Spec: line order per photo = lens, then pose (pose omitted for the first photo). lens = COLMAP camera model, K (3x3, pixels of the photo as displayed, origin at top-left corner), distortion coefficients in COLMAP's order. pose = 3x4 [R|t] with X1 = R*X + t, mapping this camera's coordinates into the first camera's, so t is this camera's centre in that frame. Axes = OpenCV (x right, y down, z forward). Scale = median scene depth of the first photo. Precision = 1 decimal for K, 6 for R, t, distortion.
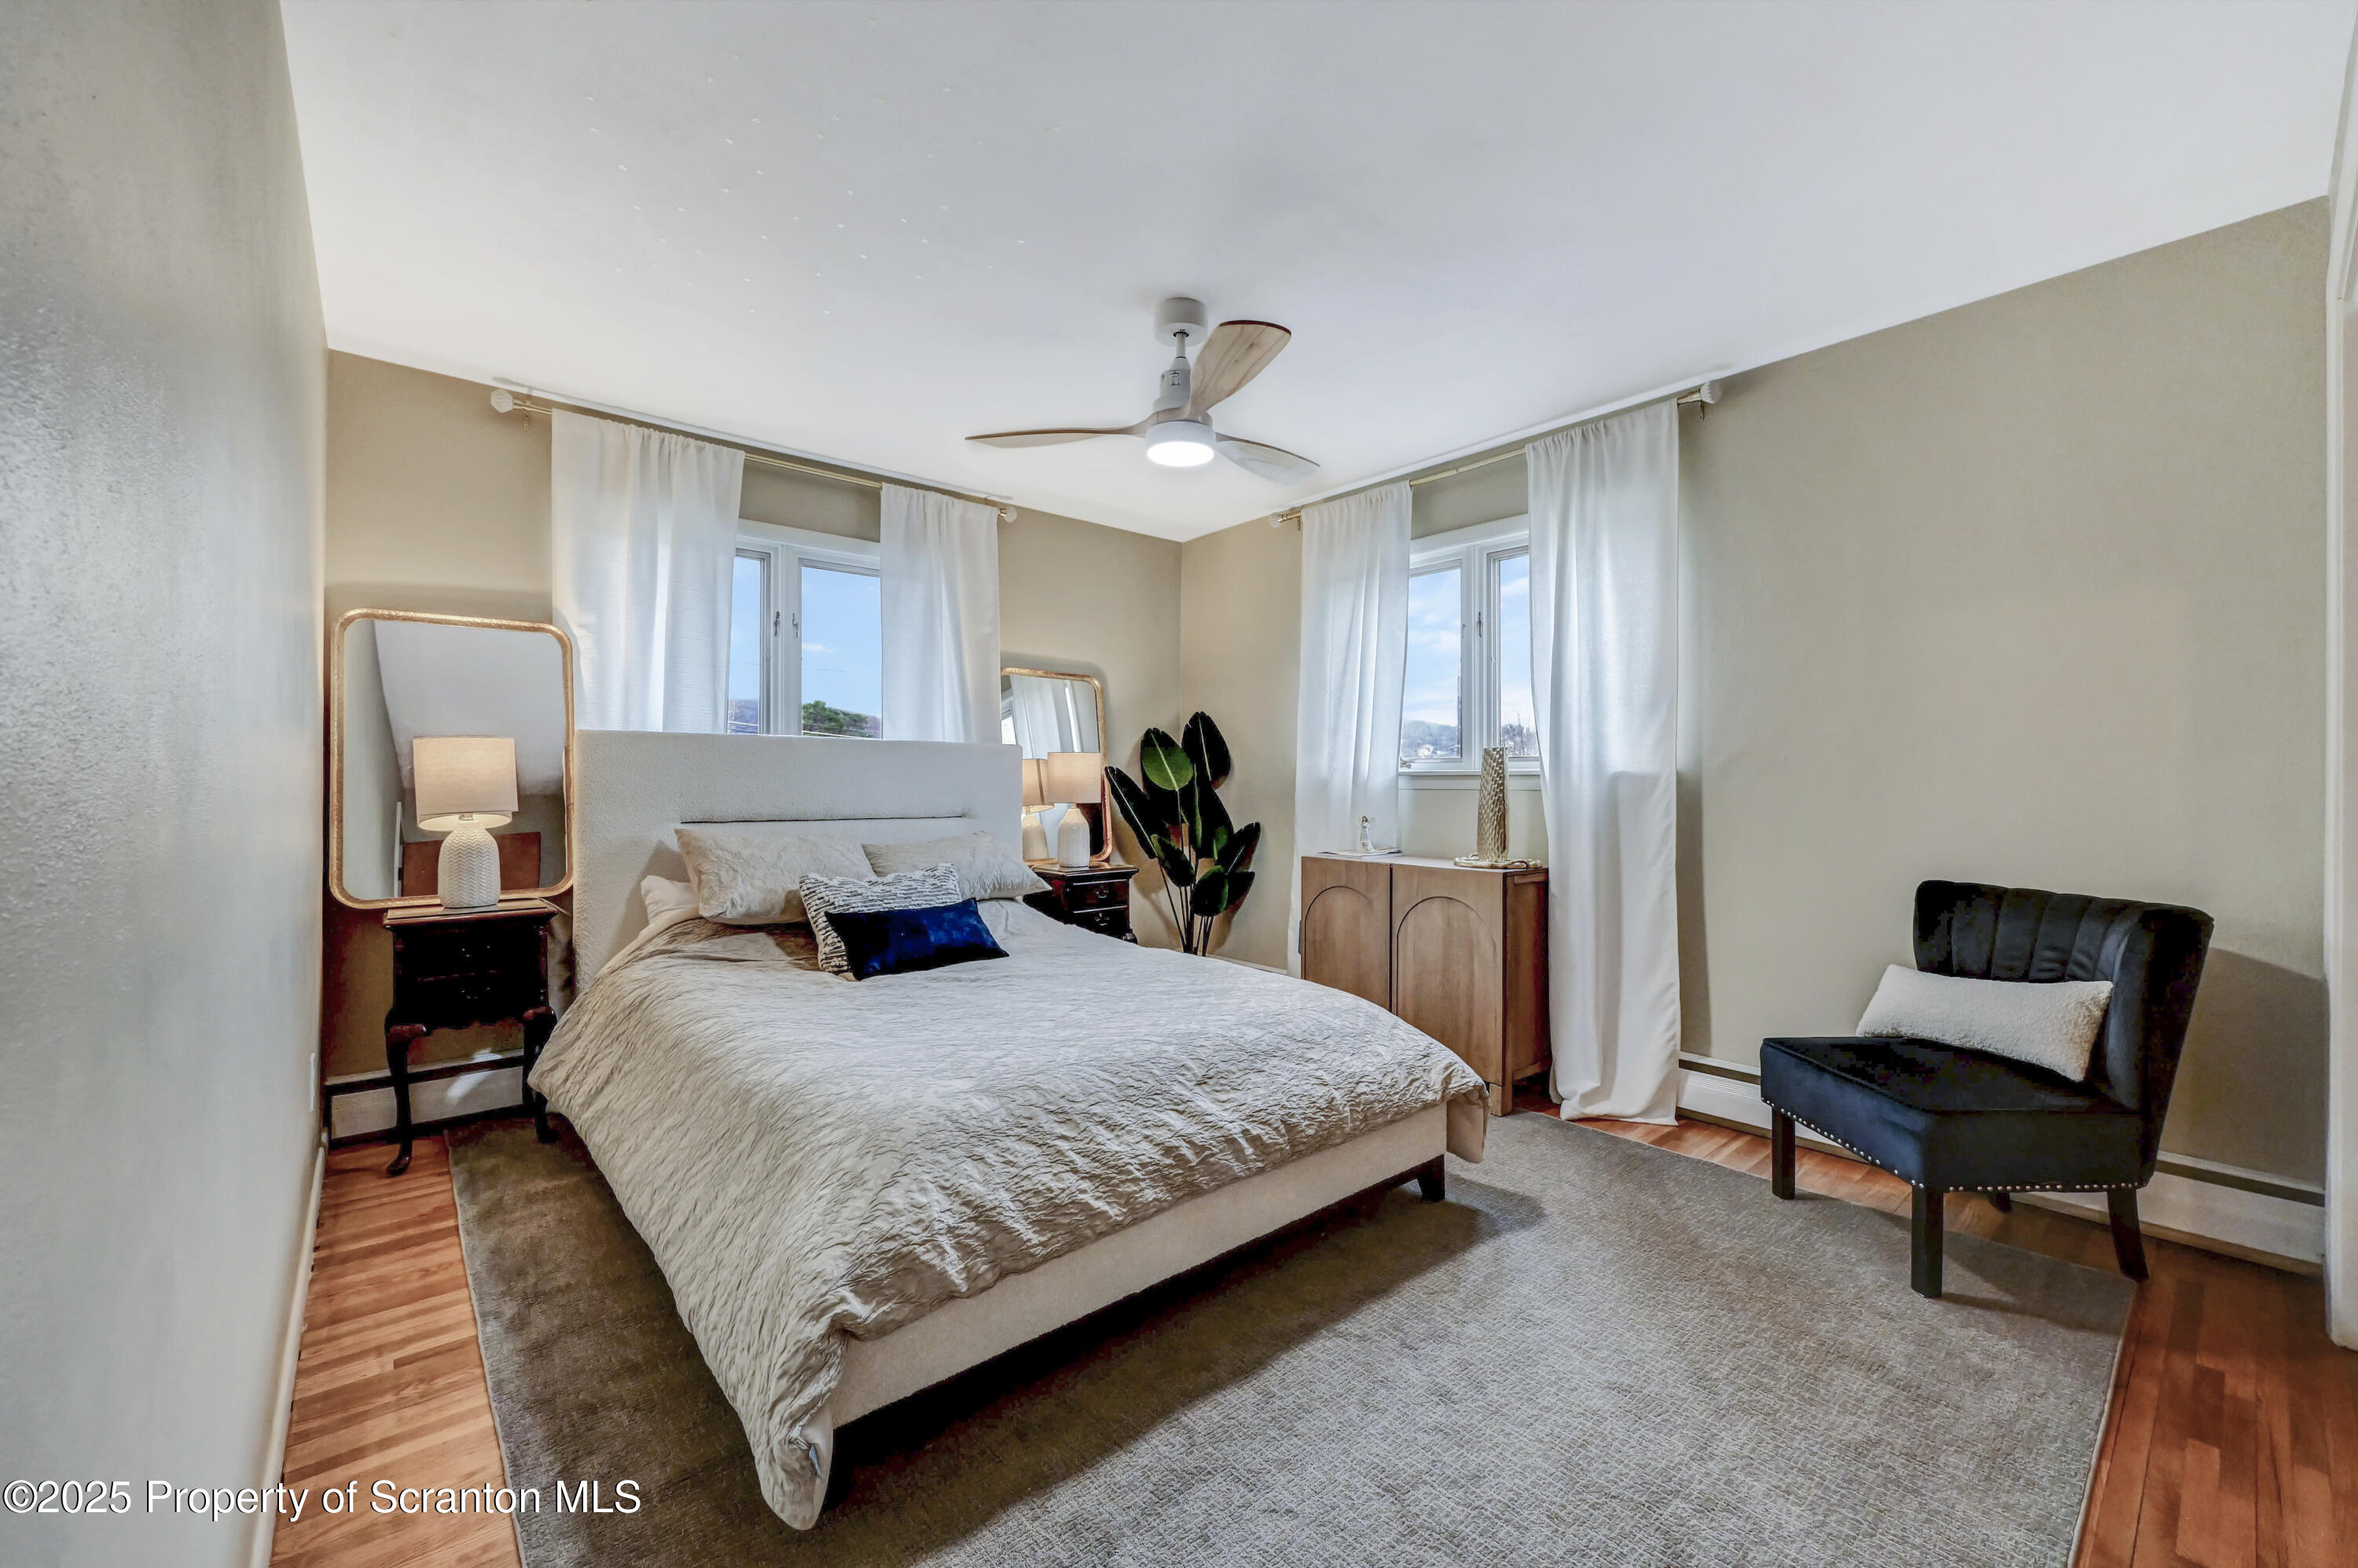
lens RADIAL K [[938.6, 0, 1183.8], [0, 938.6, 761.1], [0, 0, 1]] dist [-0.000646, 0.000806]
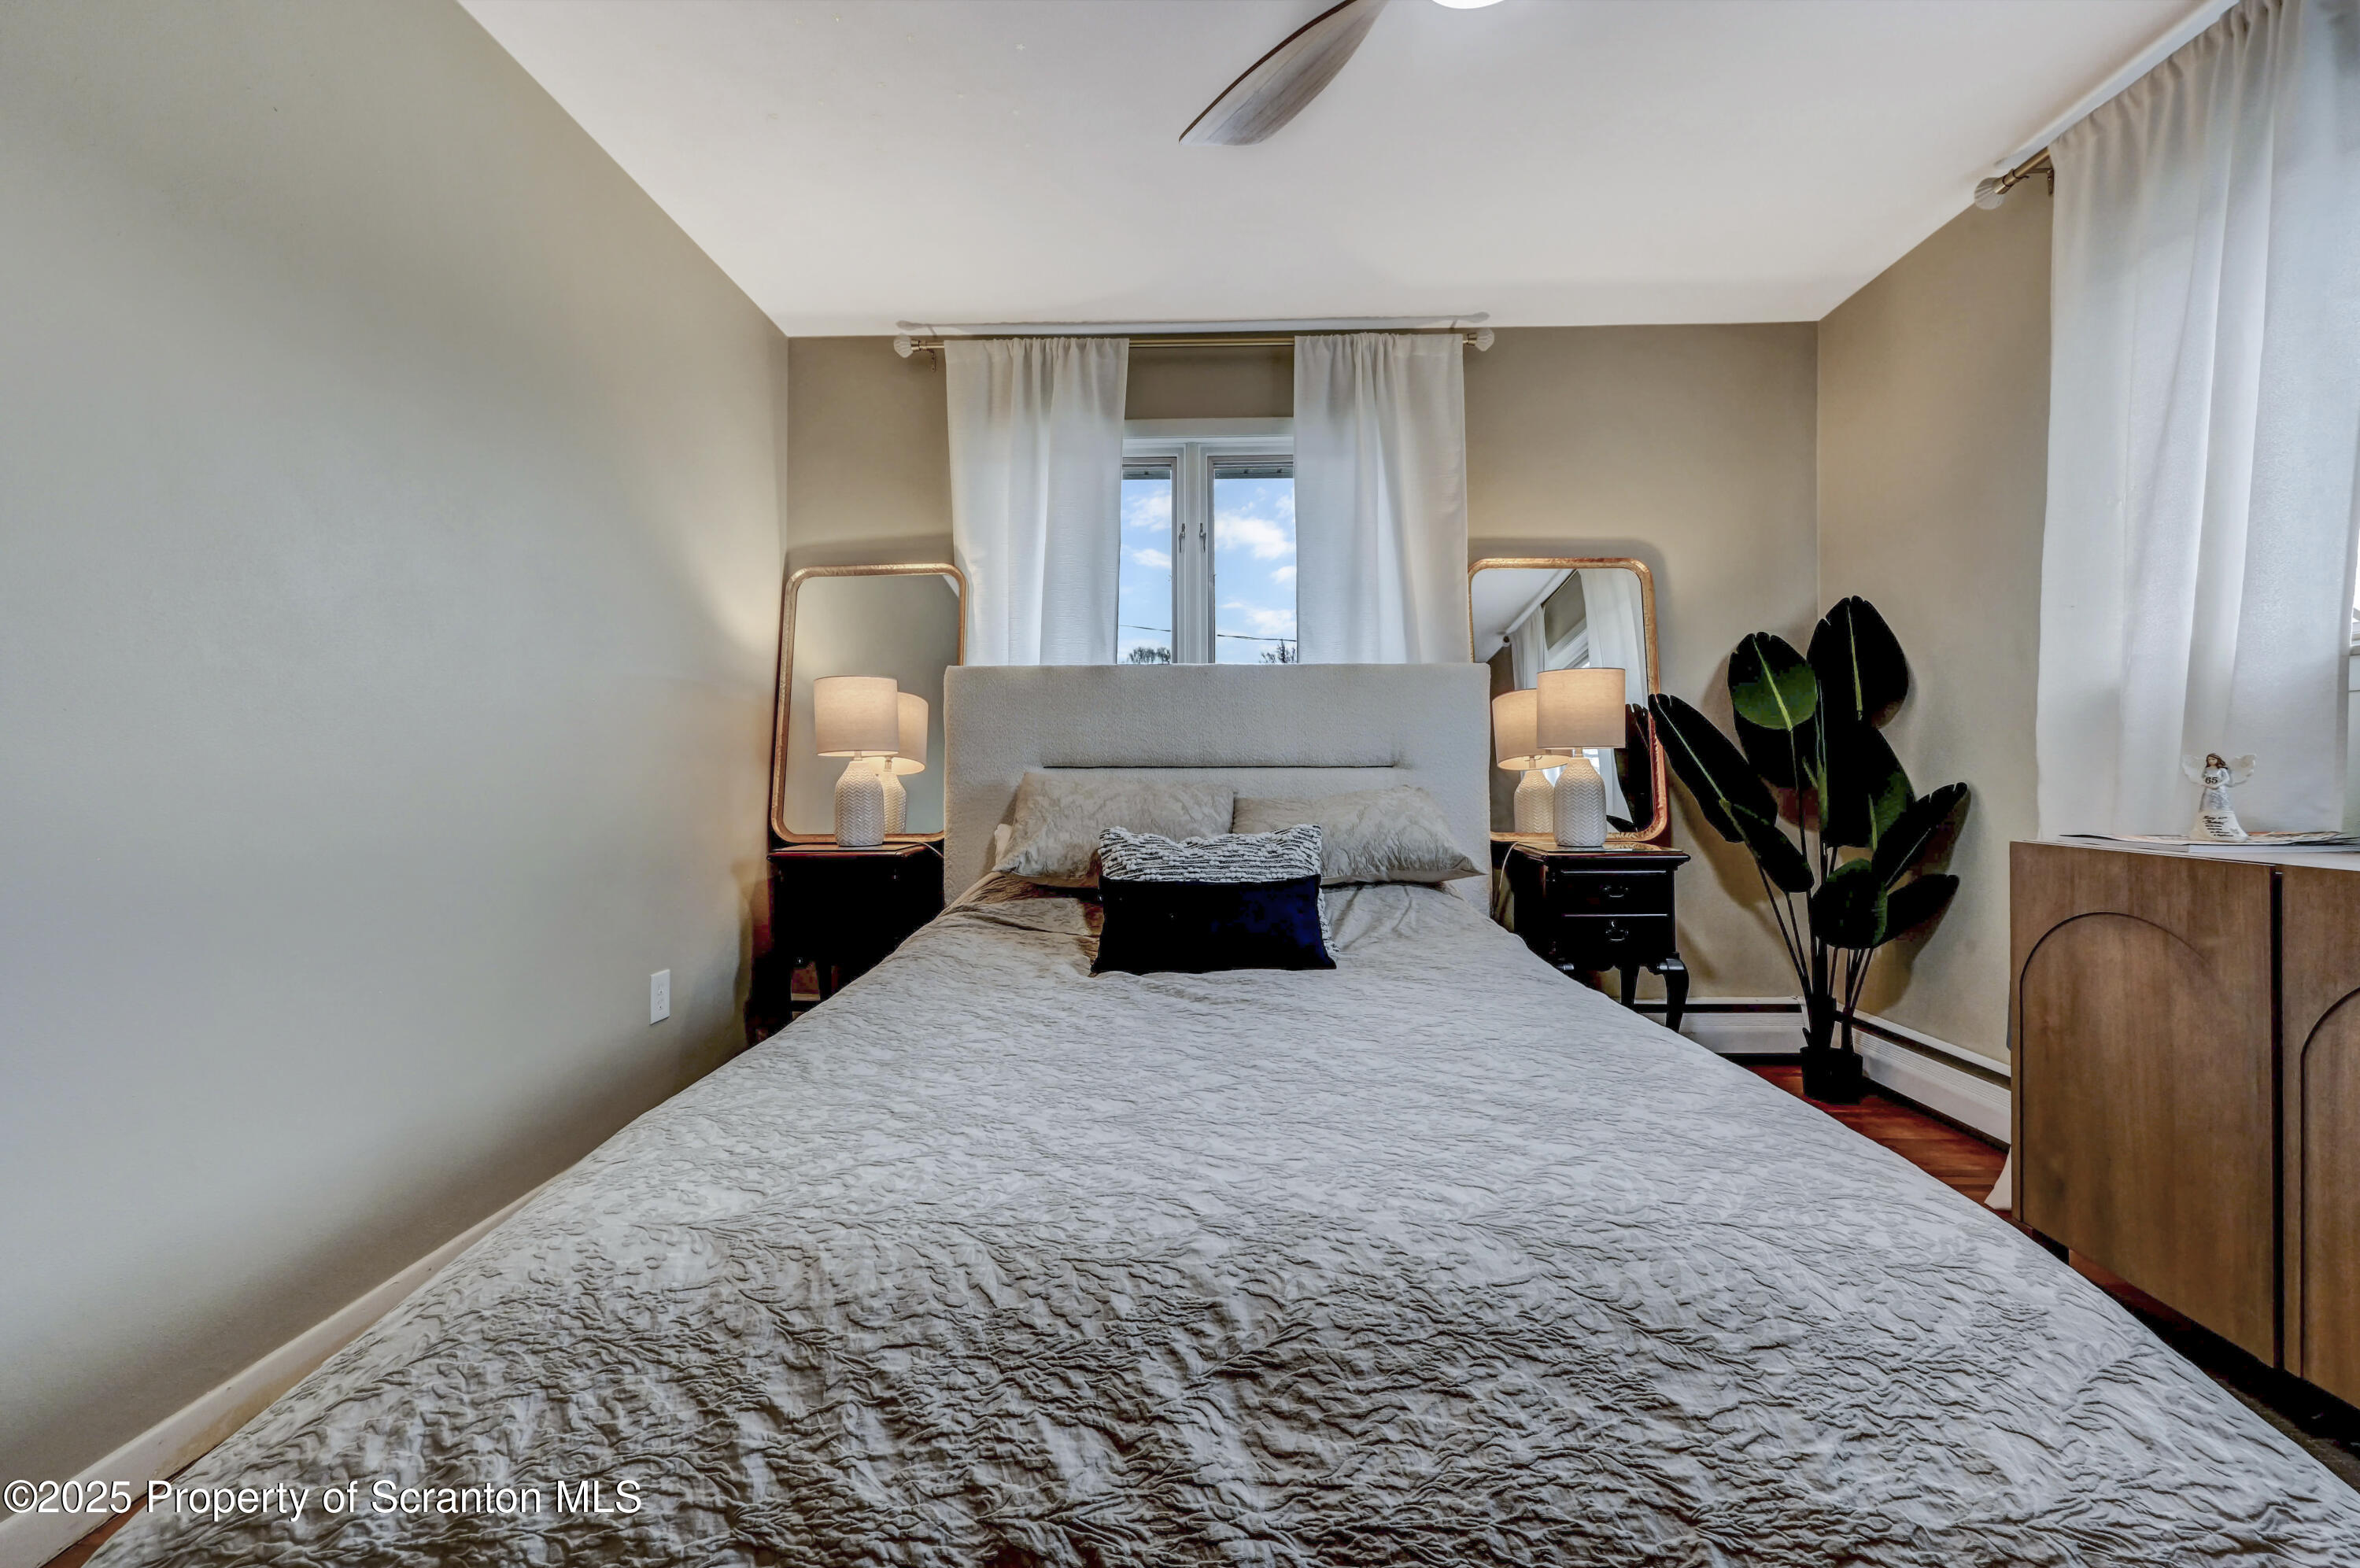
lens RADIAL K [[939.3, 0, 1184.8], [0, 939.3, 761.1], [0, 0, 1]] dist [-0.000646, 0.000806]
pose [[0.737975, -0.012060, -0.674720, 0.158700], [0.019406, 0.999806, 0.003355, 0.059821], [0.674549, -0.015569, 0.738066, 0.438353]]
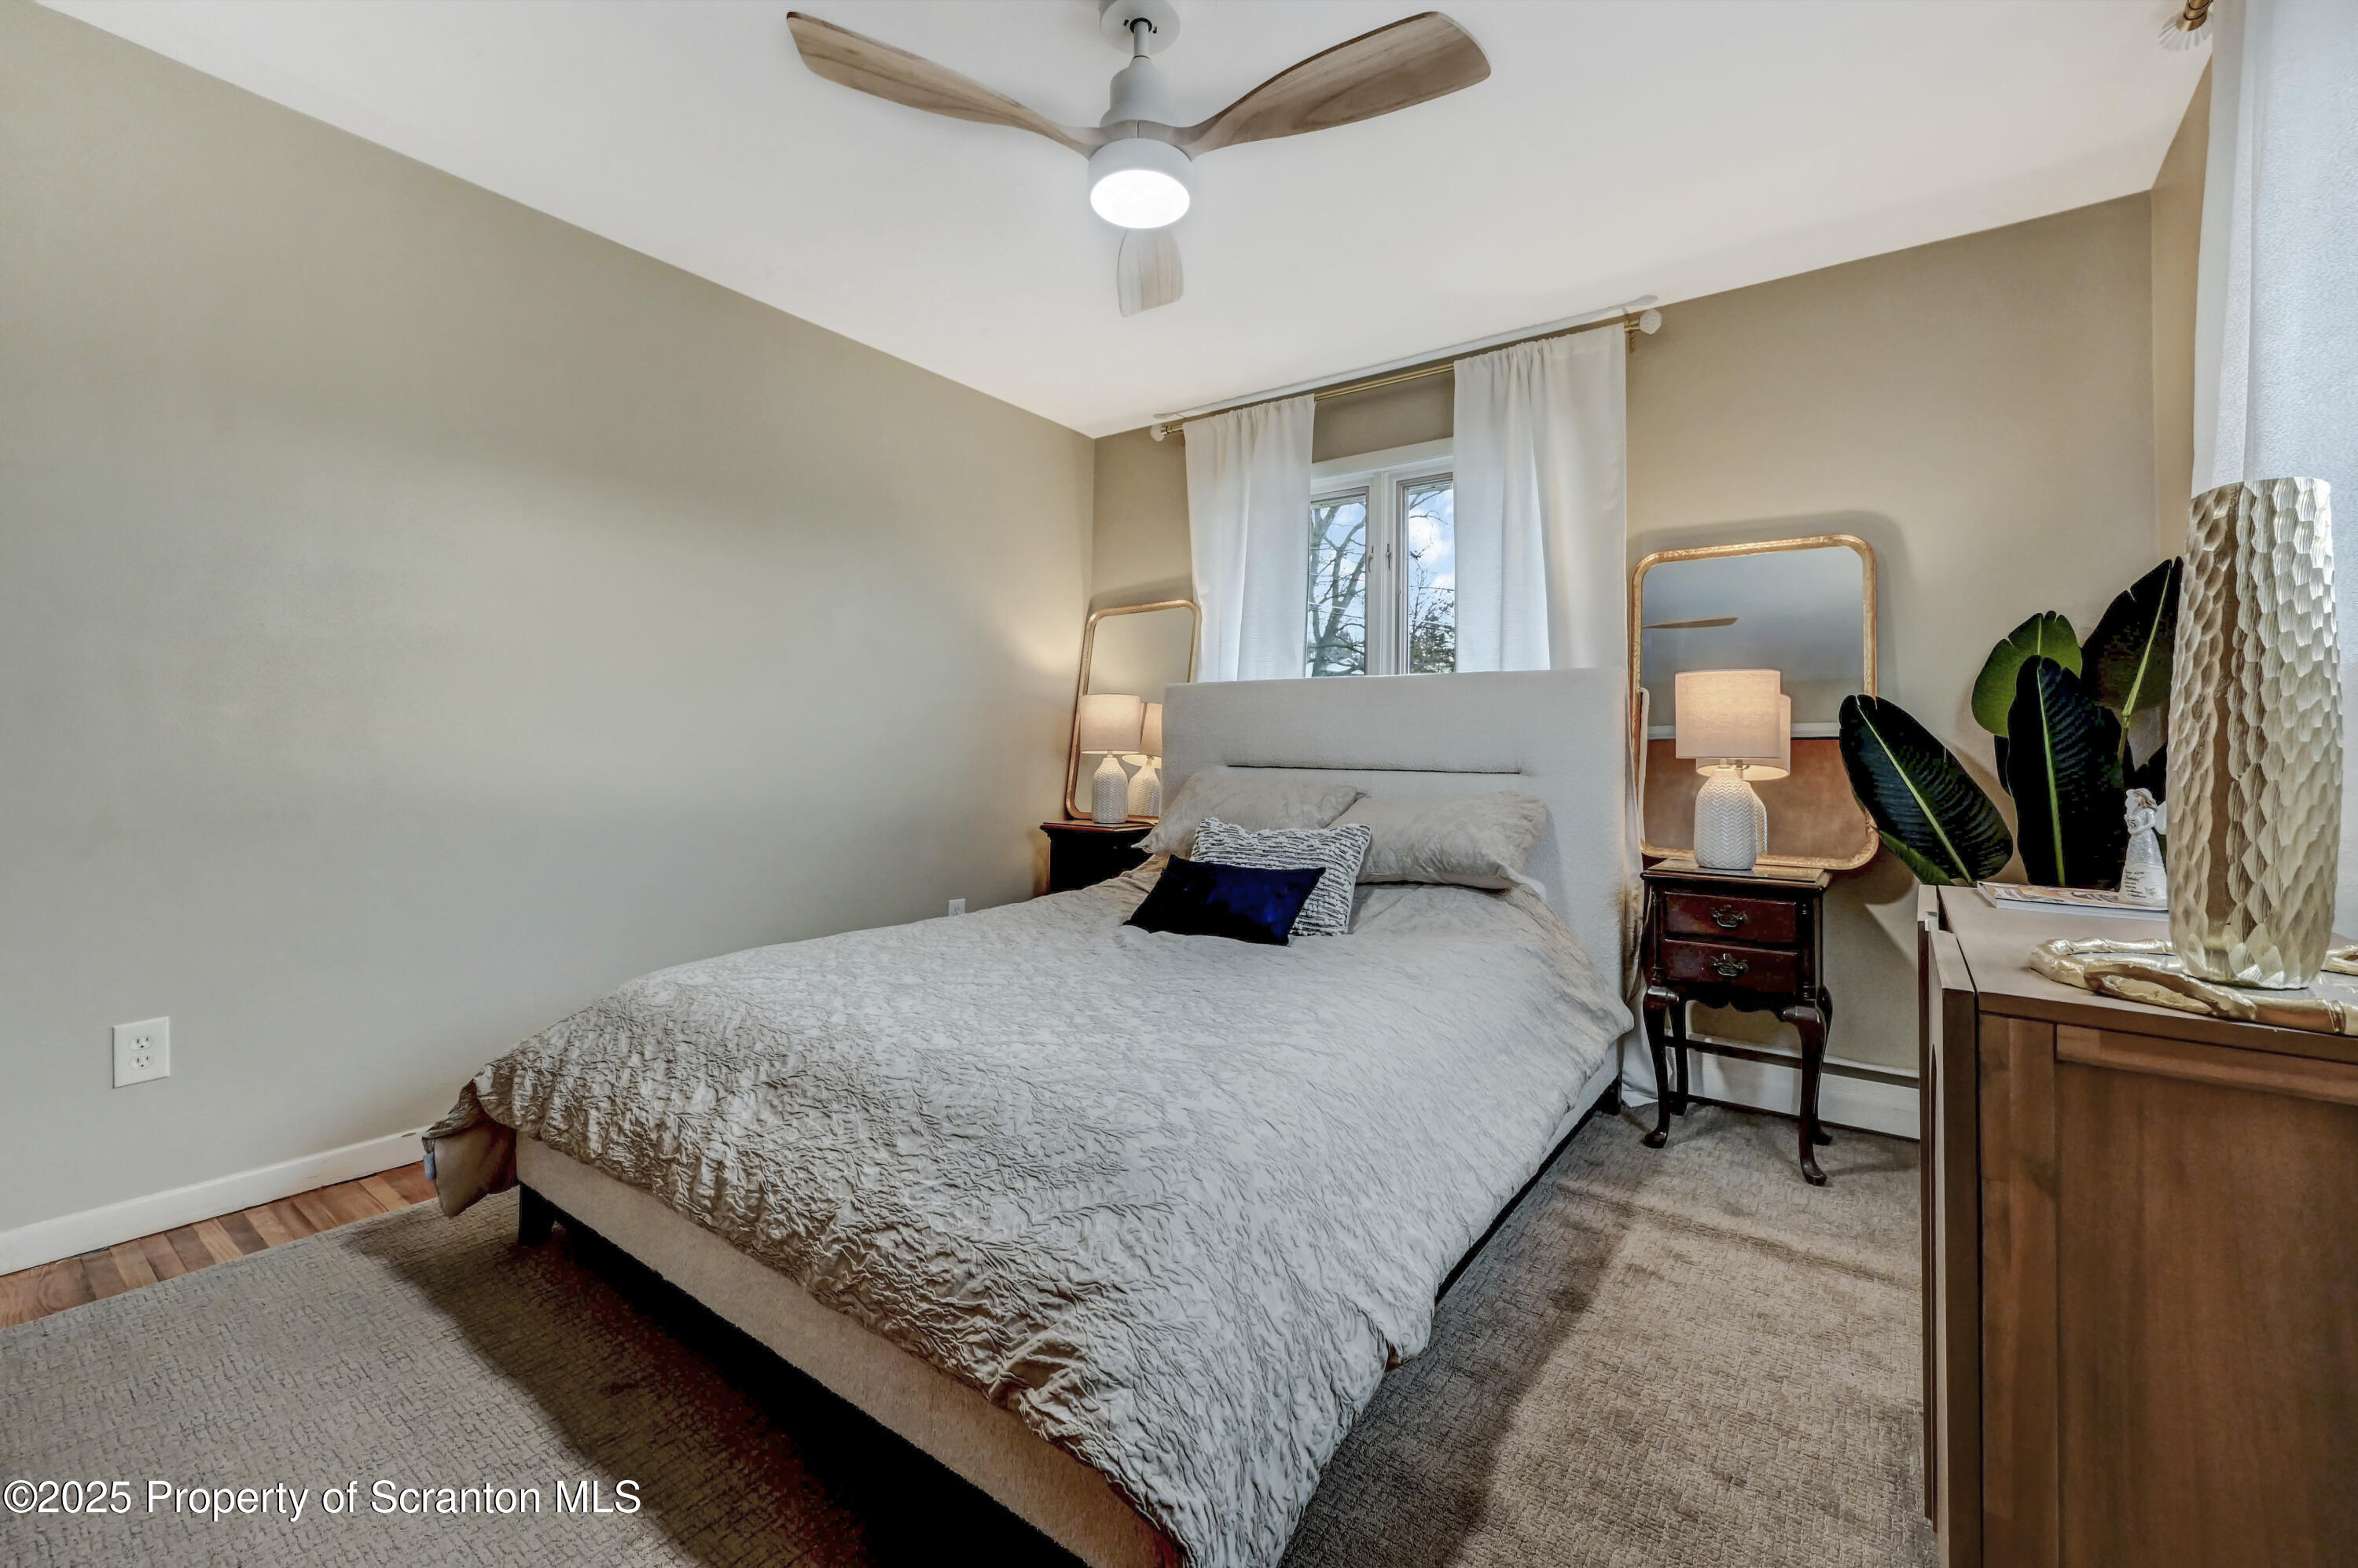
lens RADIAL K [[956.6, 0, 1178.8], [0, 956.6, 733.7], [0, 0, 1]] dist [-0.001414, -0.000083]
pose [[0.231358, -0.022130, -0.972617, 0.511727], [0.005048, 0.999755, -0.021547, 0.051596], [0.972856, 0.000076, 0.231413, 0.699643]]
